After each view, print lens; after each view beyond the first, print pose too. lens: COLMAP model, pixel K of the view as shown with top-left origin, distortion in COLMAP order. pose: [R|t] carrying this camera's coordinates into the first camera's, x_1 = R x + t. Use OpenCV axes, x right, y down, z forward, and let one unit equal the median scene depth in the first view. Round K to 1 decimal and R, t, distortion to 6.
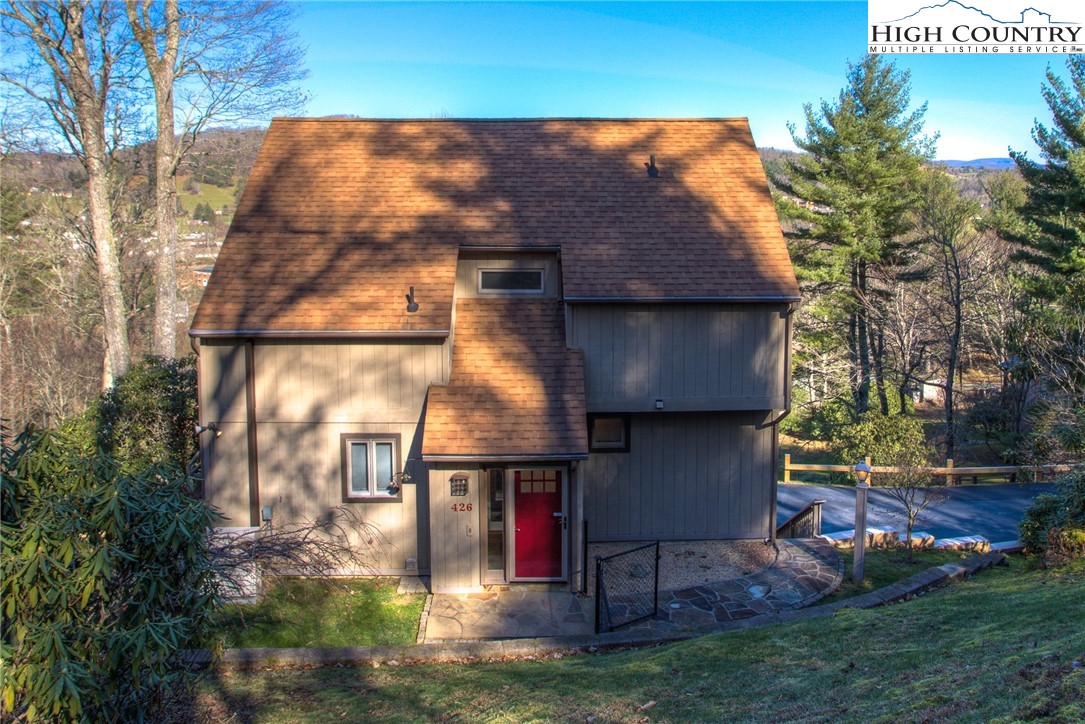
lens RADIAL K [[523.4, 0, 542.3], [0, 523.4, 361.2], [0, 0, 1]] dist [-0.025917, 0.006287]
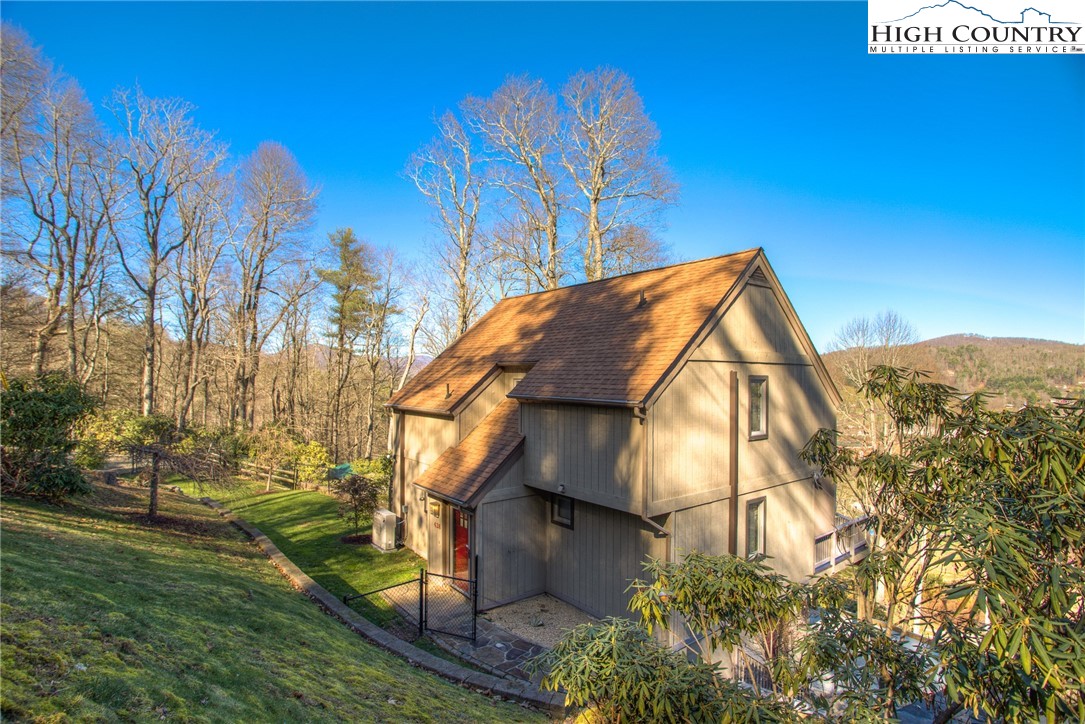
lens RADIAL K [[523.4, 0, 542.2], [0, 523.4, 363.4], [0, 0, 1]] dist [-0.025917, 0.006287]
pose [[0.594739, 0.000357, -0.803919, 1.150307], [-0.033694, 0.999132, -0.024483, -0.171434], [0.803212, 0.041649, 0.594235, 0.307776]]
